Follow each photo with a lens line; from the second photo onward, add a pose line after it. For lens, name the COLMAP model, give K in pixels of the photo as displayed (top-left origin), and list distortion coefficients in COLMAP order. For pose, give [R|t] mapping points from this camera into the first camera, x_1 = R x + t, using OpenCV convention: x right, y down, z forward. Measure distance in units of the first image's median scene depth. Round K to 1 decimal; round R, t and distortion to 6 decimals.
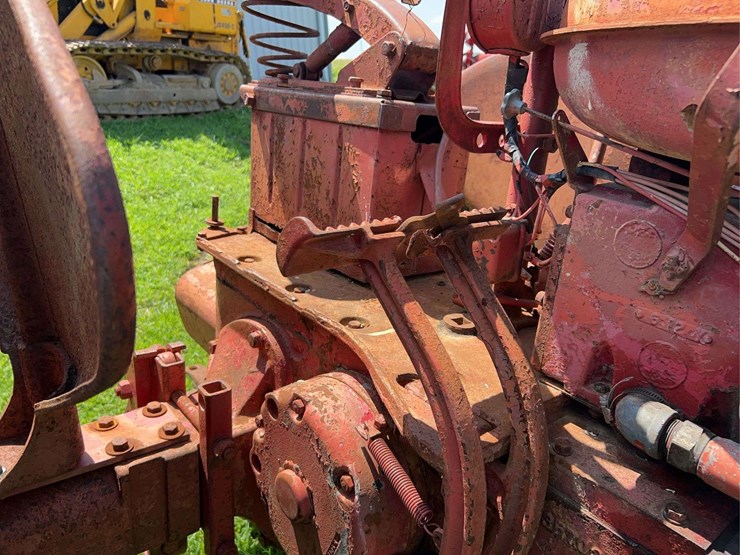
lens RADIAL K [[549.7, 0, 370.5], [0, 549.7, 286.8], [0, 0, 1]] dist [0.032632, -0.004880]
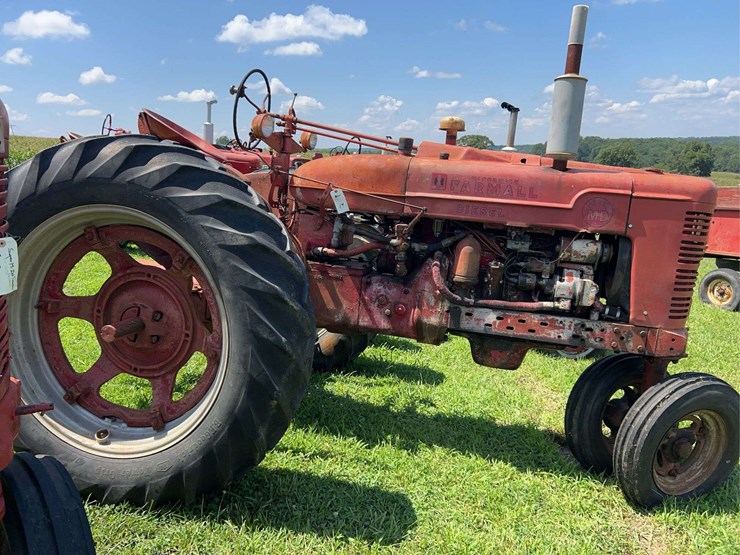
lens RADIAL K [[558.4, 0, 365.5], [0, 558.4, 277.9], [0, 0, 1]] dist [0.046719, -0.052099]
pose [[0.769030, -0.100608, 0.631246, -2.749736], [0.195489, 0.977238, -0.082405, 1.062913], [-0.608586, 0.186774, 0.771193, -3.613550]]
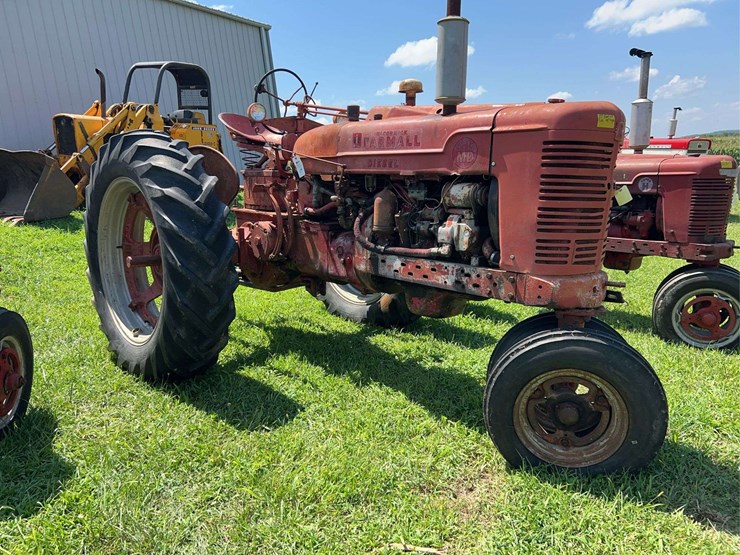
lens RADIAL K [[549.7, 0, 370.5], [0, 549.7, 286.8], [0, 0, 1]] dist [0.032632, -0.004880]
pose [[0.994184, -0.072237, 0.079881, 0.663255], [0.084184, 0.983835, -0.158054, 2.276088], [-0.067172, 0.163859, 0.984194, -5.528591]]
